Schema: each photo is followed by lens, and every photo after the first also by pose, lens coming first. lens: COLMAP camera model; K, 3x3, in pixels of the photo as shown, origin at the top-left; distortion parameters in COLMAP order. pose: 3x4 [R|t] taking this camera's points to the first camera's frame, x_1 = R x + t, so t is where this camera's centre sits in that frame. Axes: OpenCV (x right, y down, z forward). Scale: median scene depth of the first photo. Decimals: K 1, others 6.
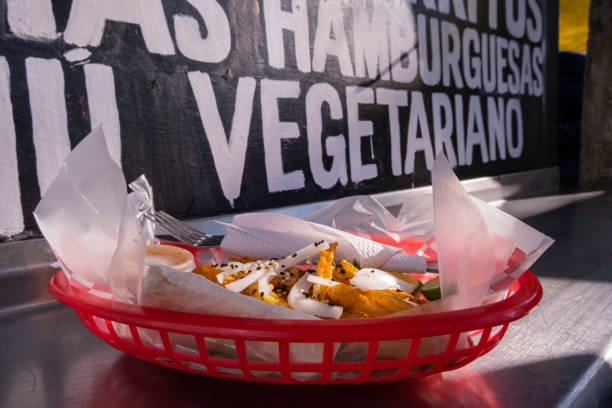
lens RADIAL K [[380.6, 0, 314.3], [0, 380.6, 201.2], [0, 0, 1]] dist [-0.007374, -0.003481]
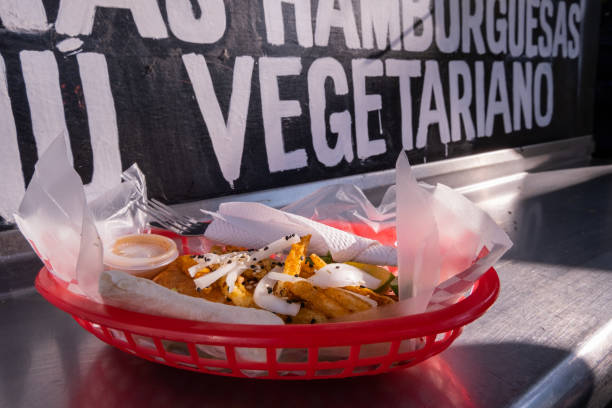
lens RADIAL K [[378.7, 0, 313.3], [0, 378.7, 205.4], [0, 0, 1]] dist [-0.016847, 0.000014]
pose [[0.996782, 0.002067, -0.080136, 0.084851], [0.006038, 0.994891, 0.100775, -0.041109], [0.079935, -0.100934, 0.991677, 0.005406]]
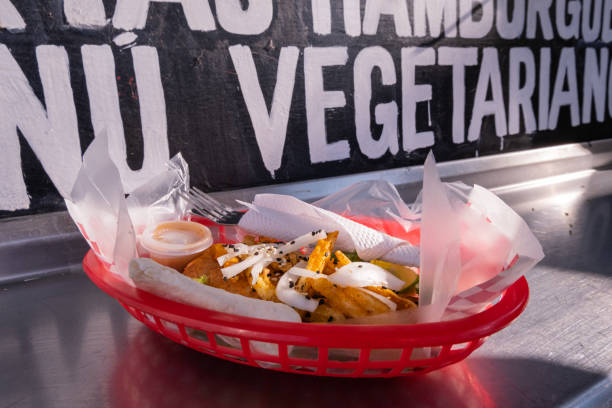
lens RADIAL K [[378.7, 0, 313.3], [0, 378.7, 205.4], [0, 0, 1]] dist [-0.016847, 0.000014]
pose [[0.975726, 0.050980, -0.212977, 0.119009], [-0.021860, 0.990342, 0.136908, -0.055709], [0.217900, -0.128929, 0.967418, 0.010339]]
